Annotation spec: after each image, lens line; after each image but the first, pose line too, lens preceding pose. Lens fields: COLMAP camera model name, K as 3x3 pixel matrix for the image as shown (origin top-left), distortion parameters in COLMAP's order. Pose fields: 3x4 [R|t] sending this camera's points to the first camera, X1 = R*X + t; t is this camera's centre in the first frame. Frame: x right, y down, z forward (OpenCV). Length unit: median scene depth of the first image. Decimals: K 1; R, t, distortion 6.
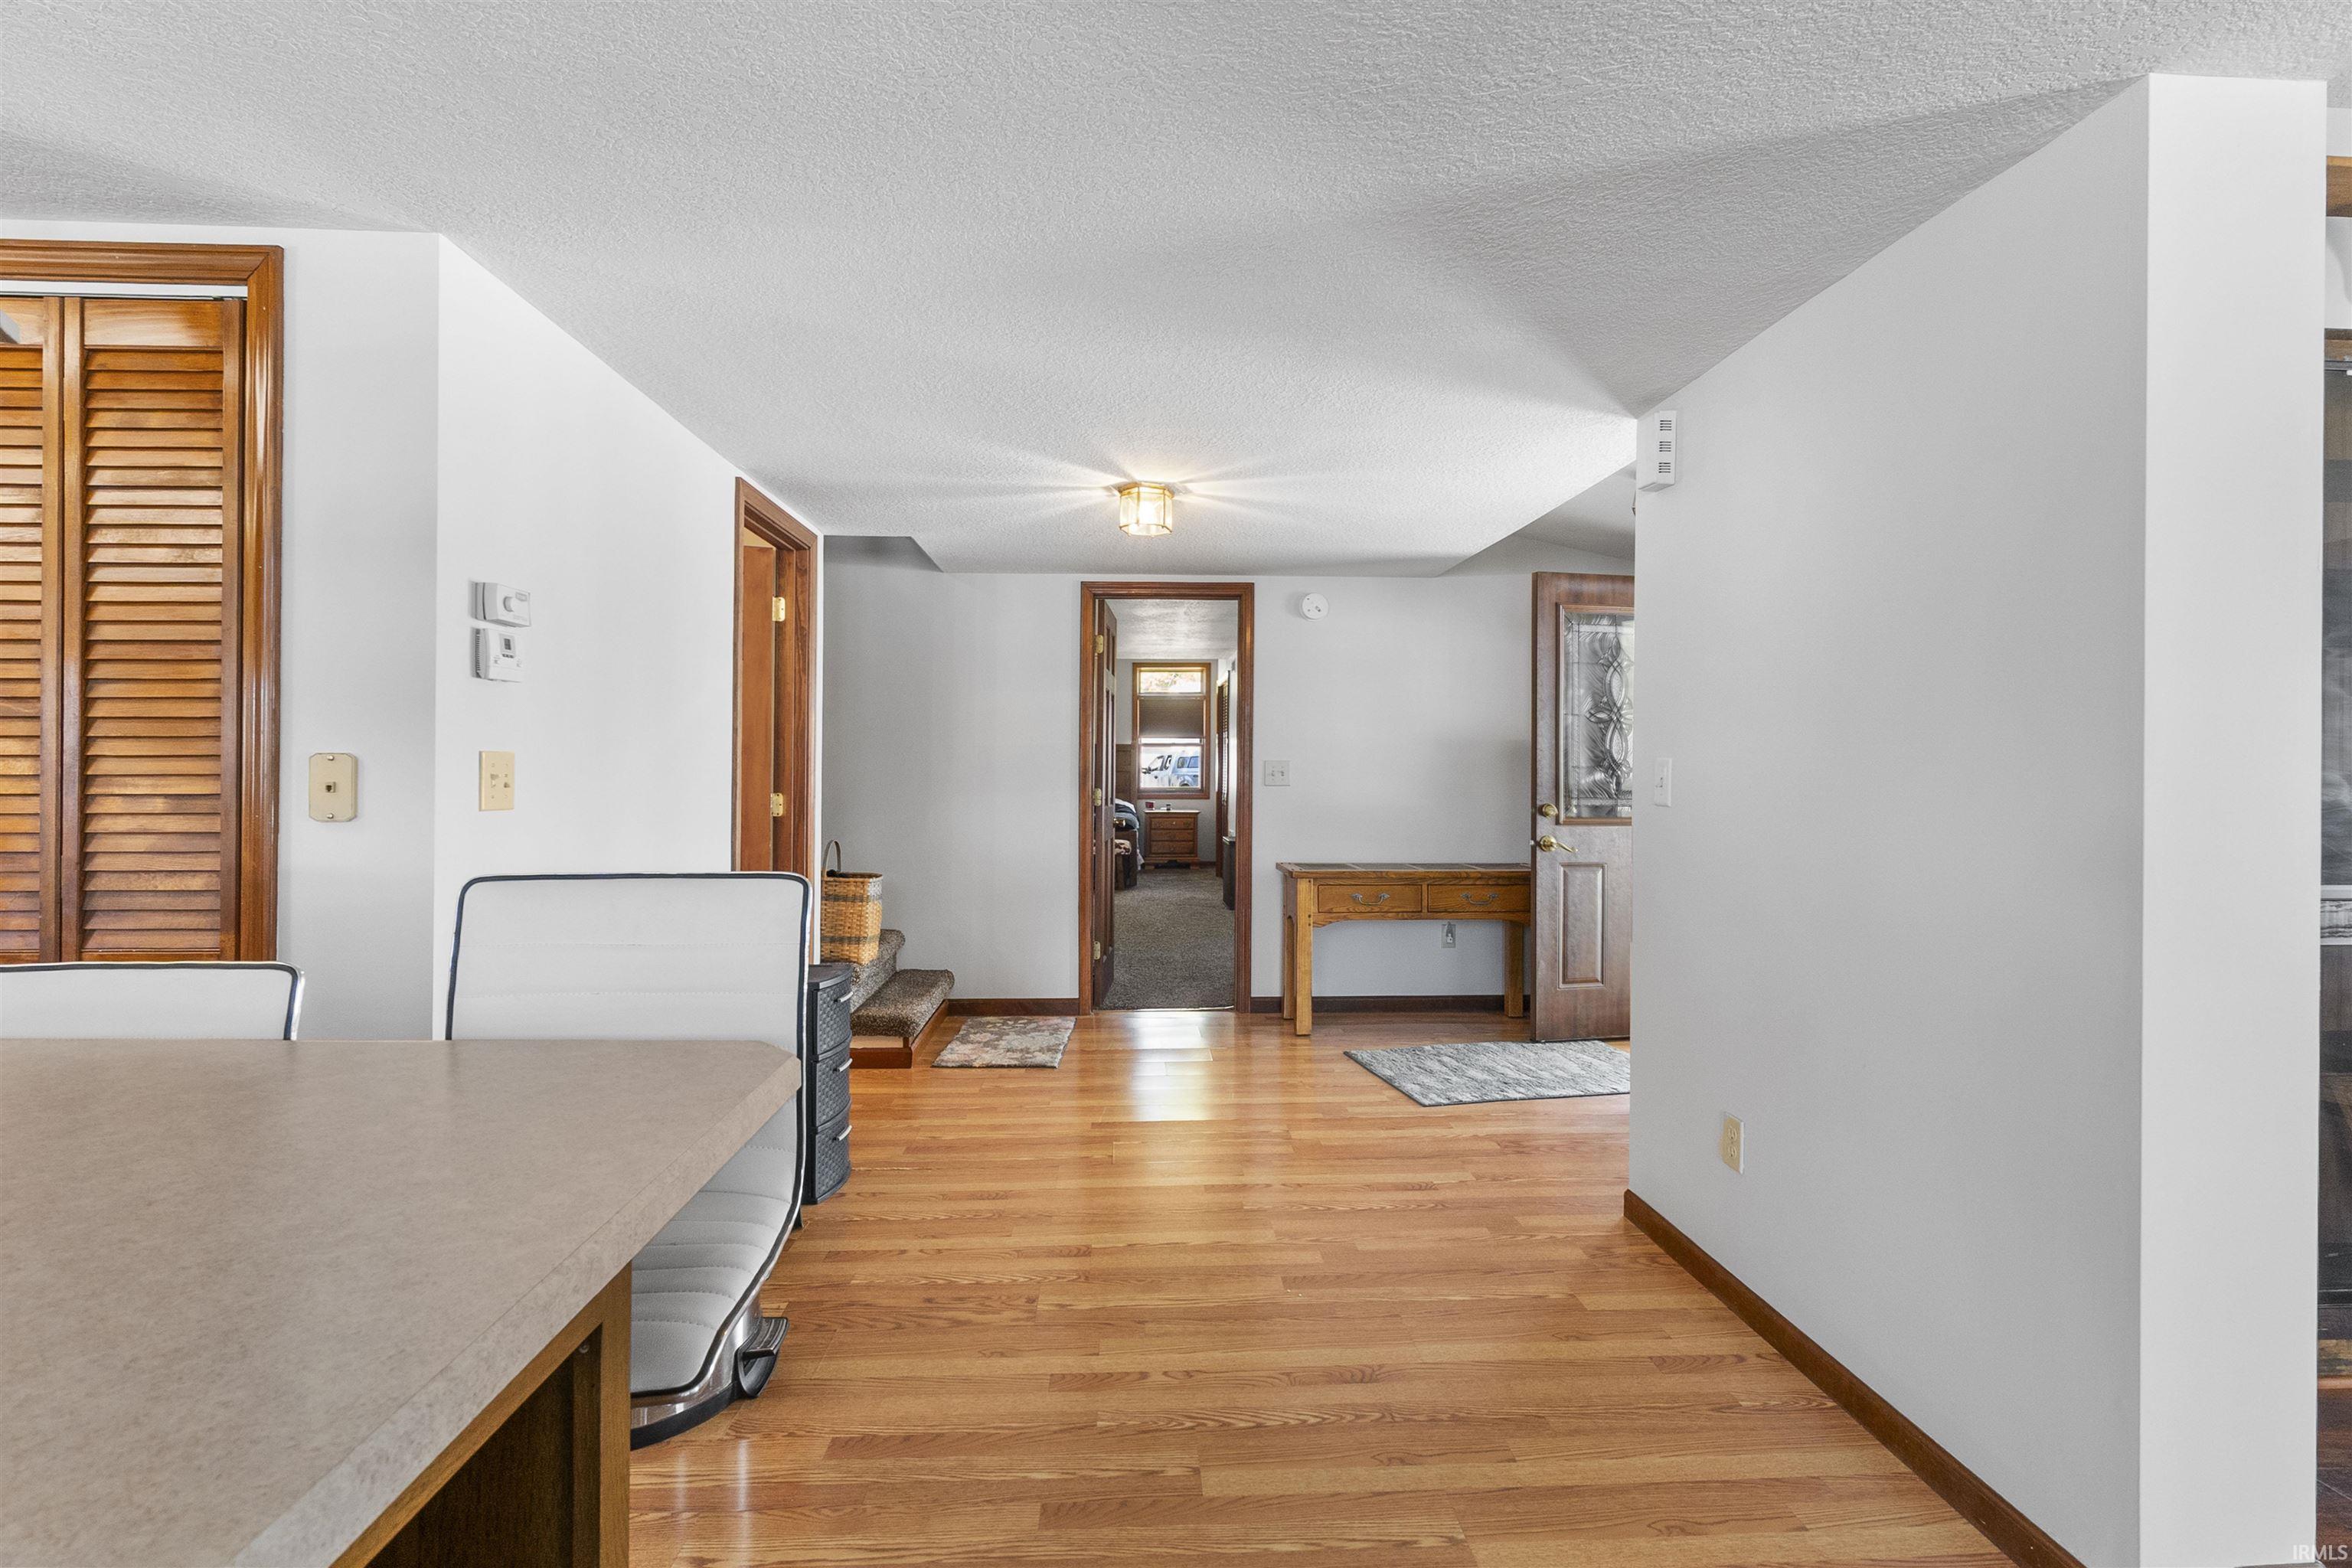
lens RADIAL K [[1125.0, 0, 1179.2], [0, 1125.0, 776.7], [0, 0, 1]] dist [0.003613, 0.001126]
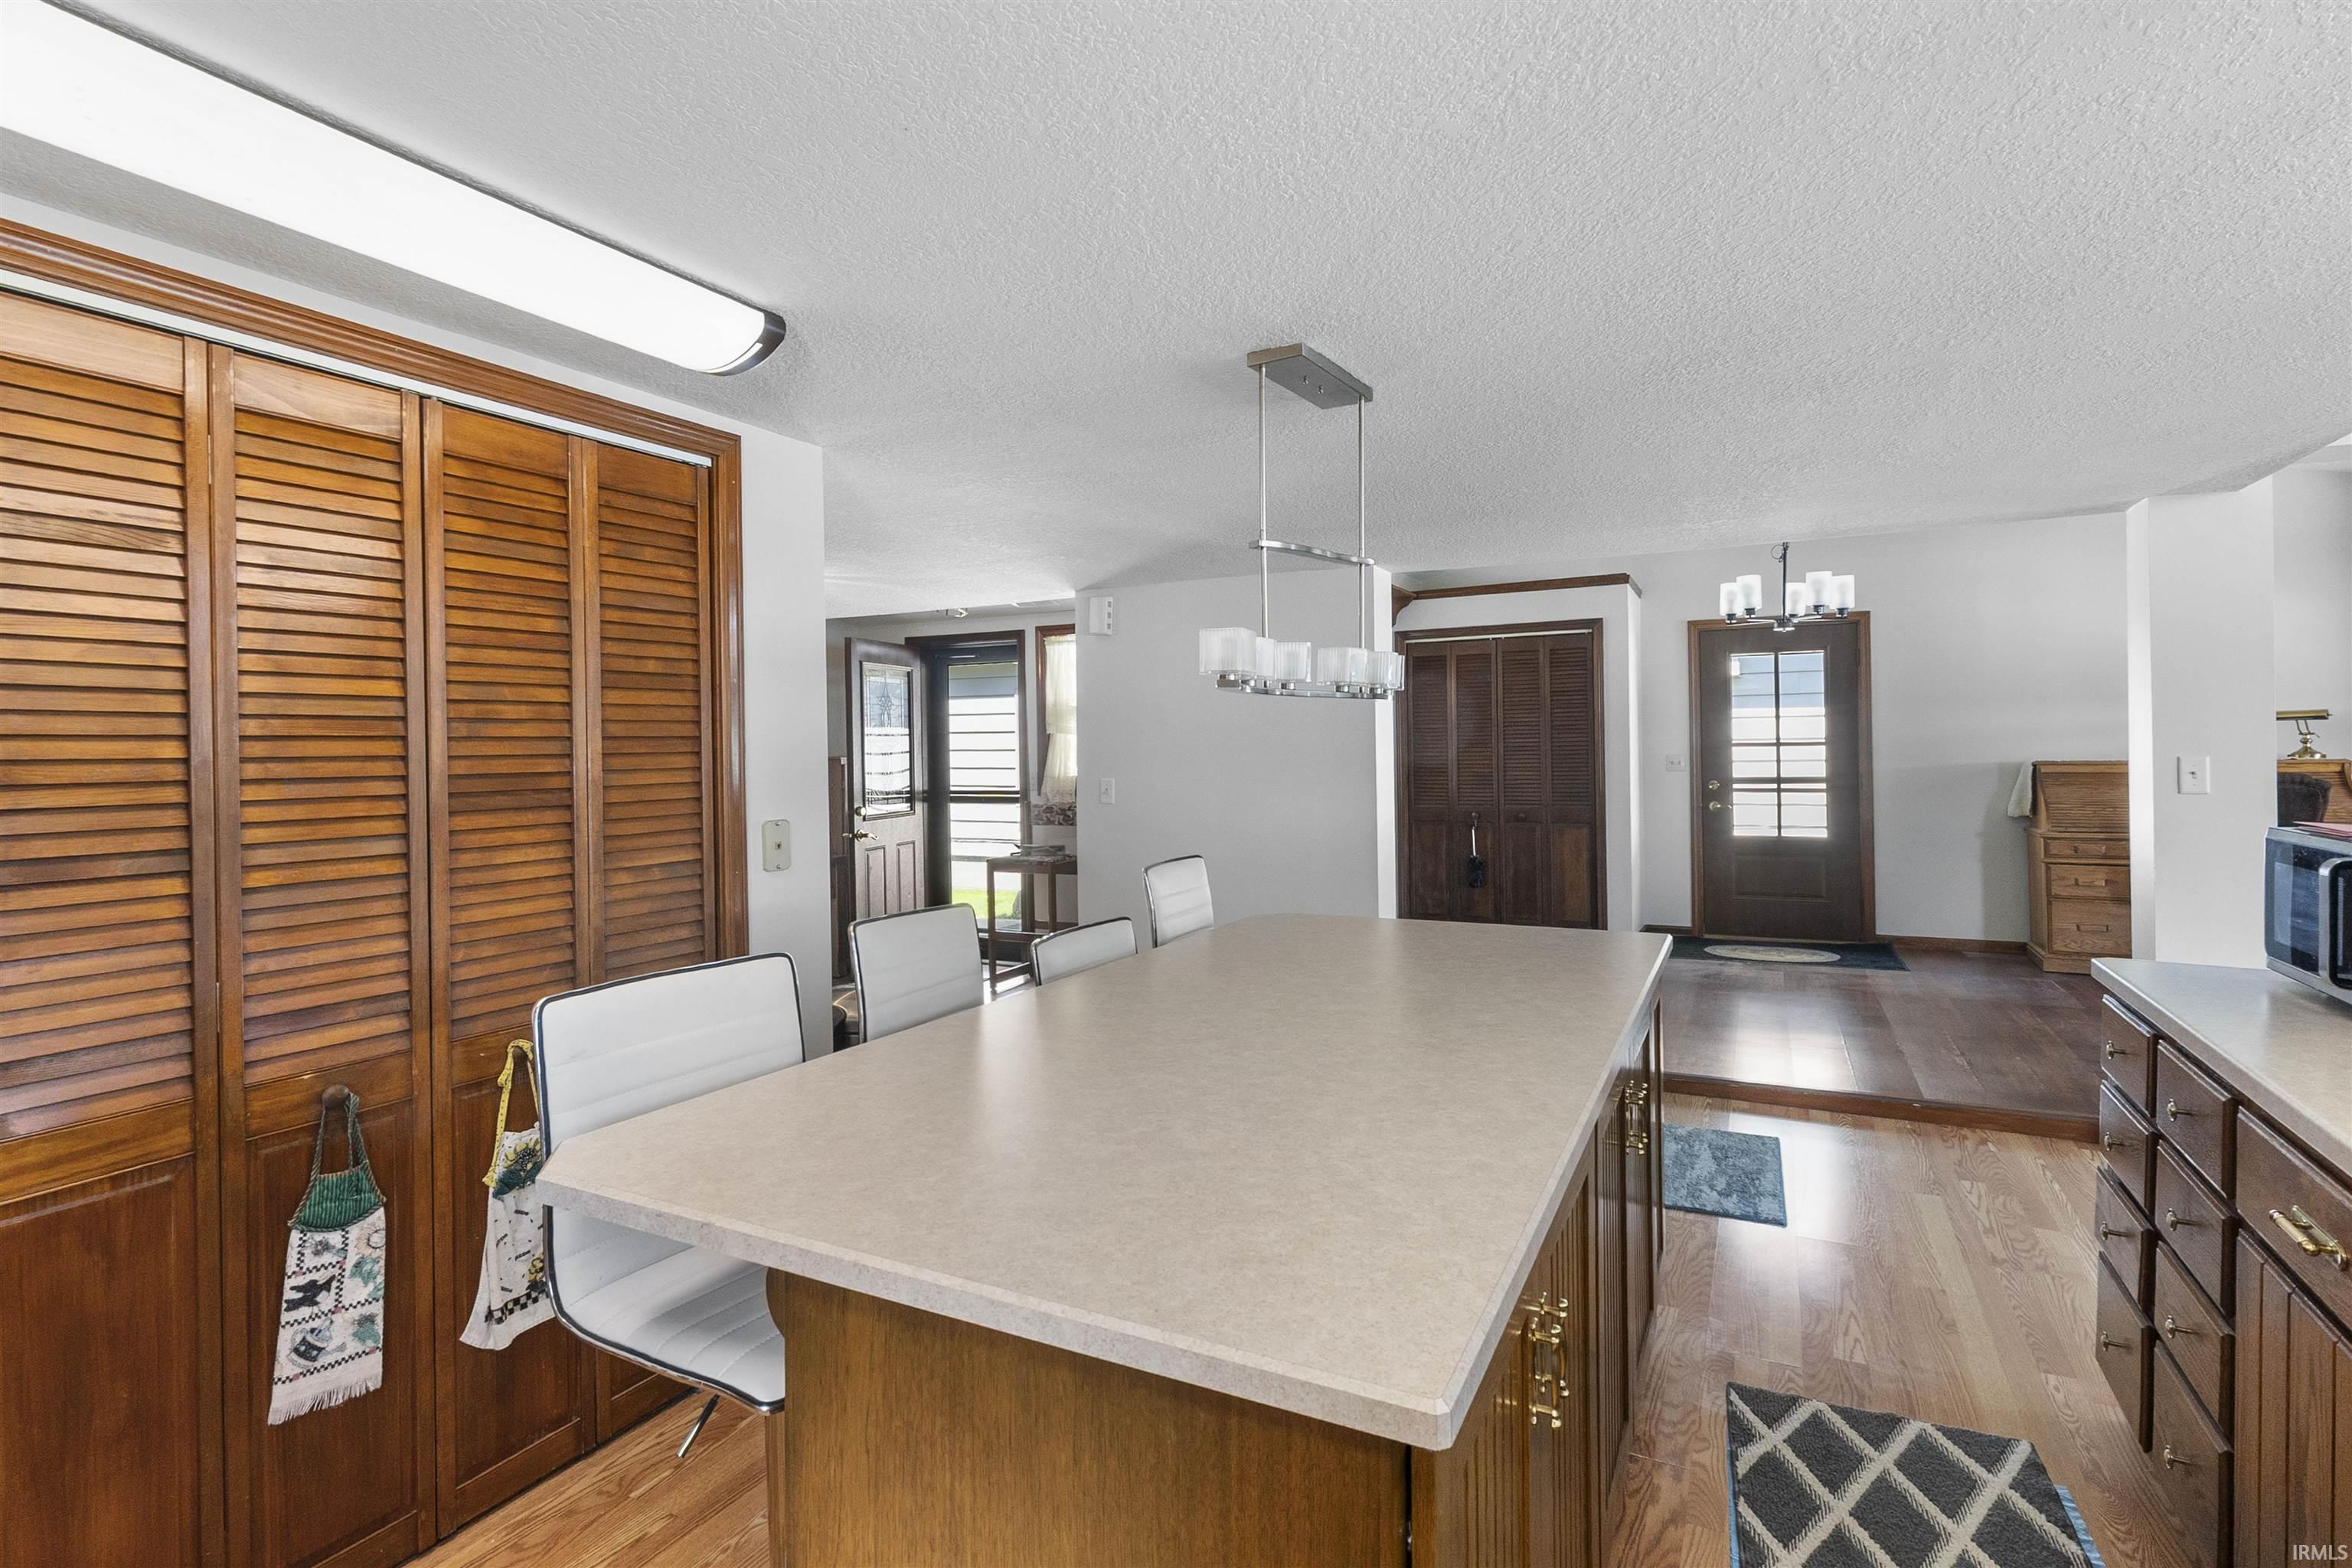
lens RADIAL K [[1137.2, 0, 1188.3], [0, 1137.2, 748.1], [0, 0, 1]] dist [0.001011, 0.000901]
pose [[0.521763, -0.014891, 0.852961, -1.146550], [0.023914, 0.999710, 0.002825, -0.071414], [-0.852755, 0.018924, 0.521968, -0.113202]]
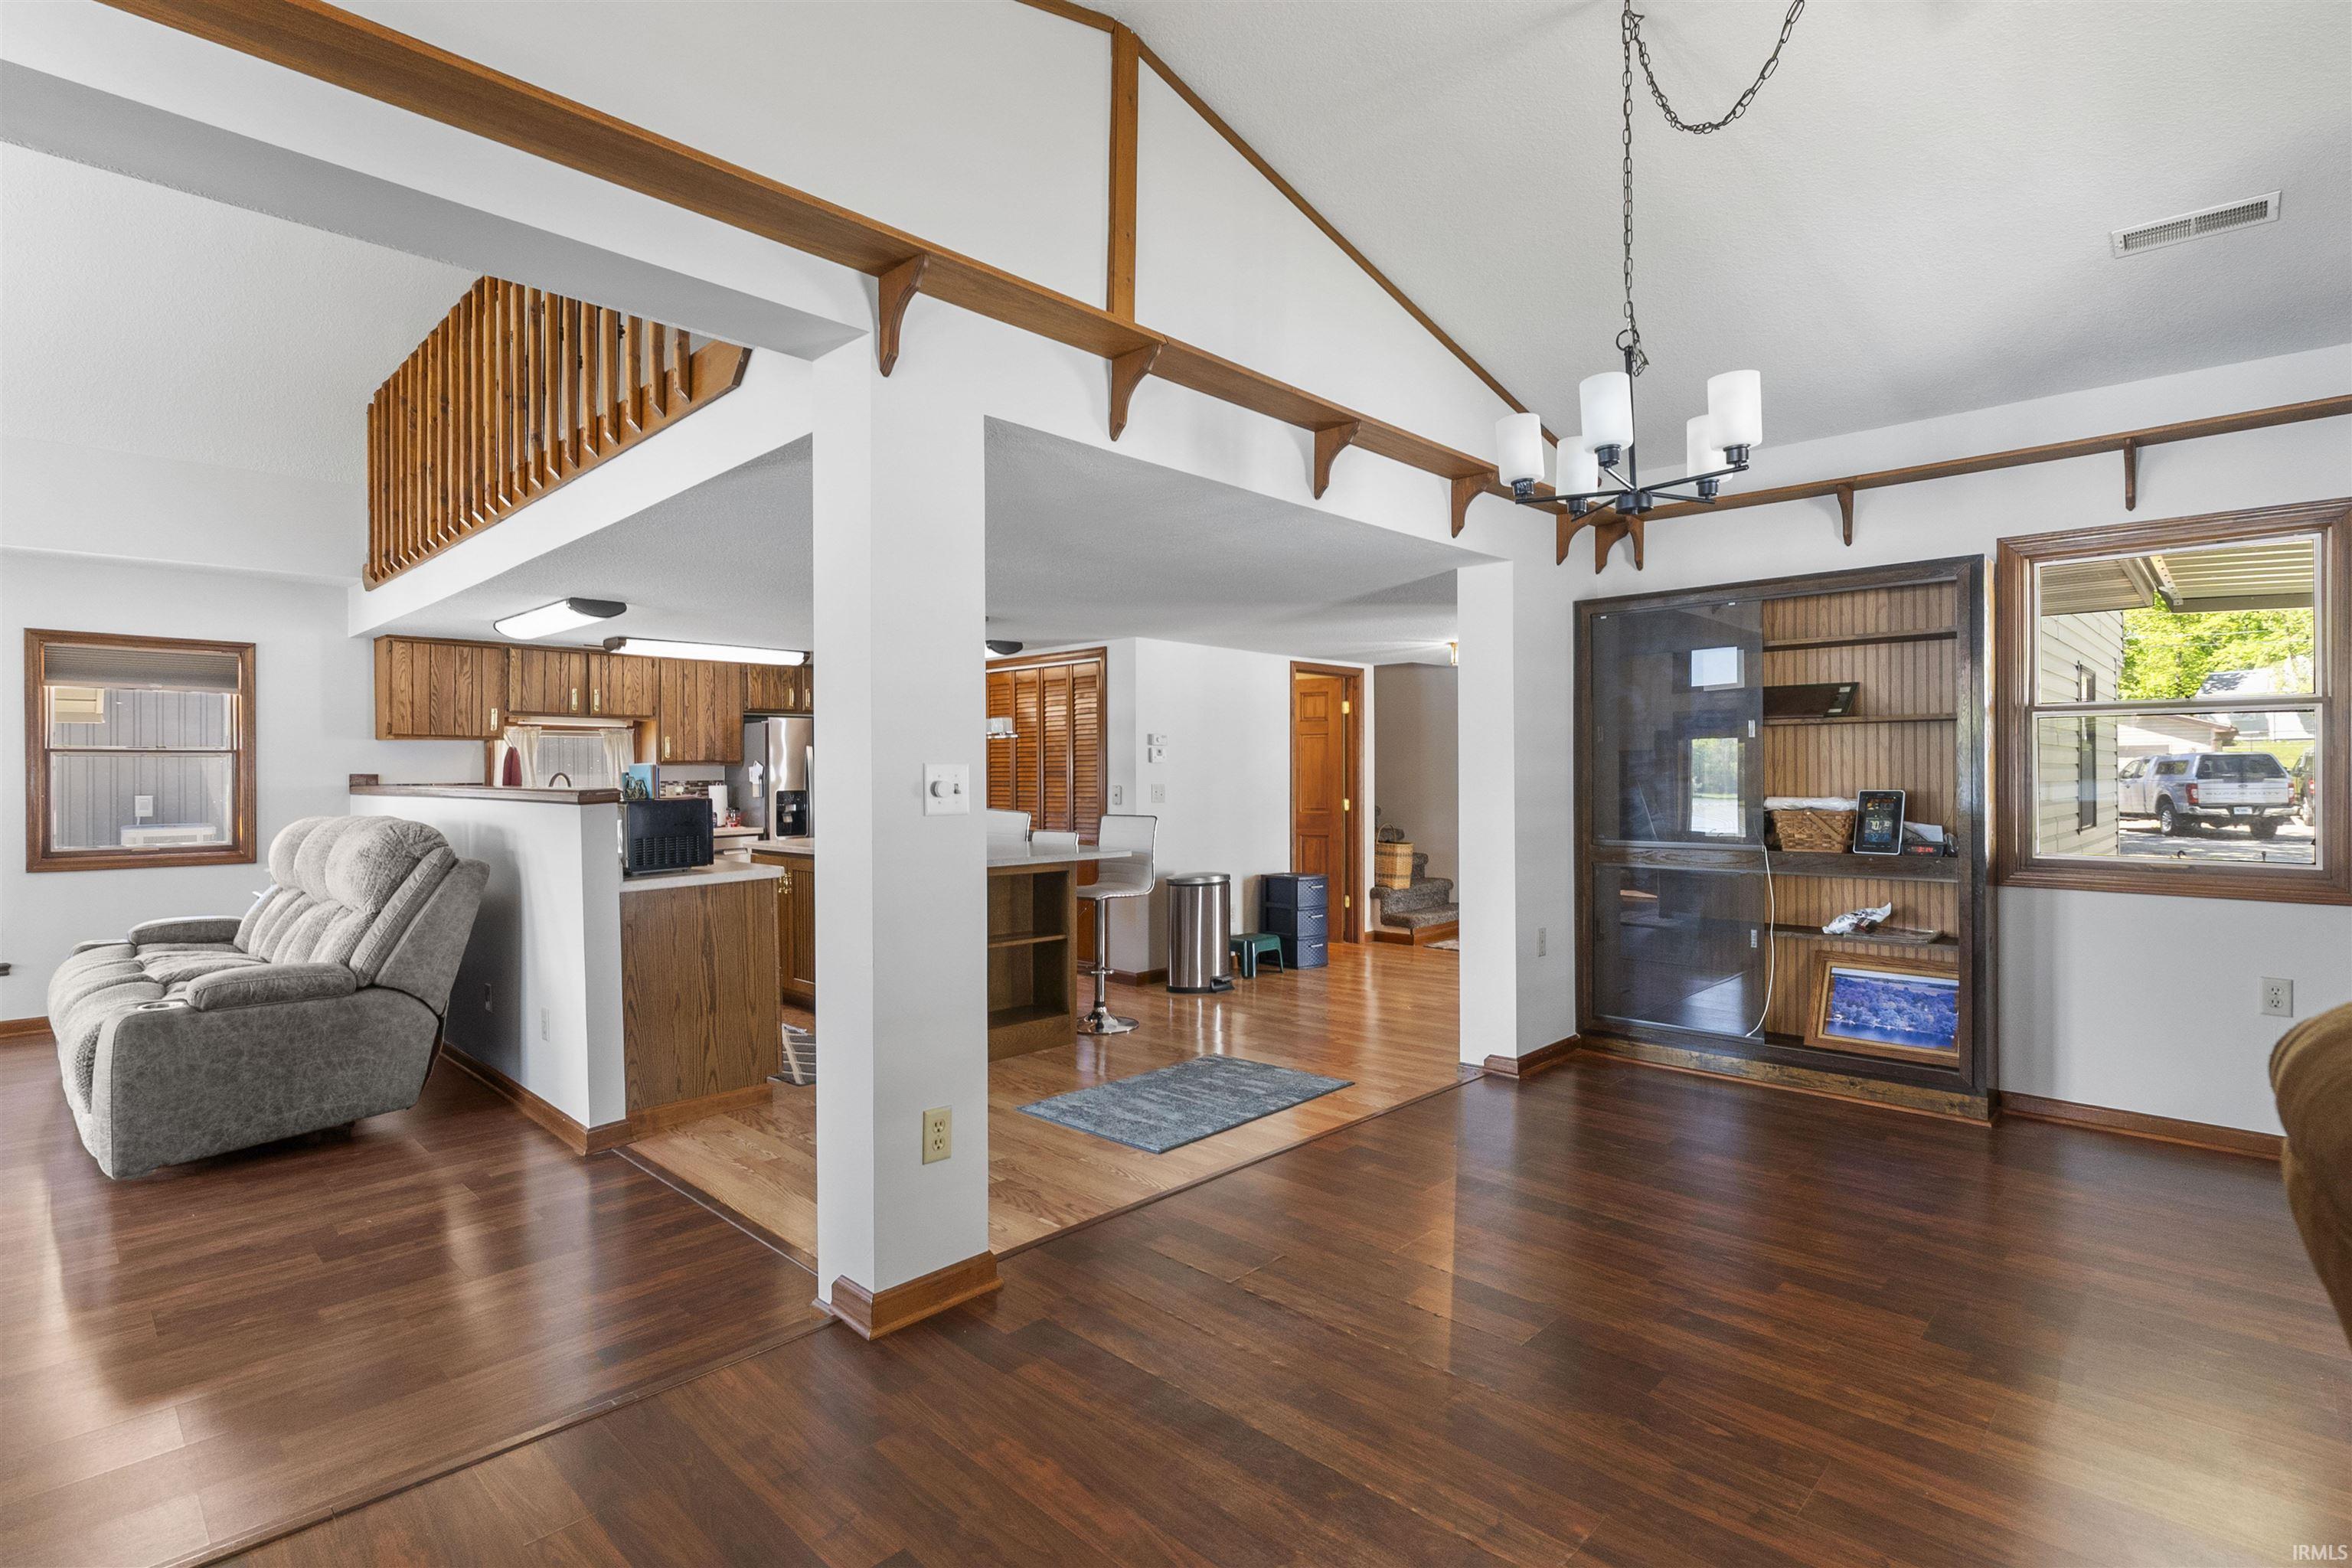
lens RADIAL K [[1125.0, 0, 1179.2], [0, 1125.0, 776.7], [0, 0, 1]] dist [0.003613, 0.001126]
pose [[0.681841, -0.011935, -0.731403, 1.365849], [0.005269, 0.999921, -0.011405, -0.004817], [0.731482, 0.003922, 0.681850, -0.883635]]
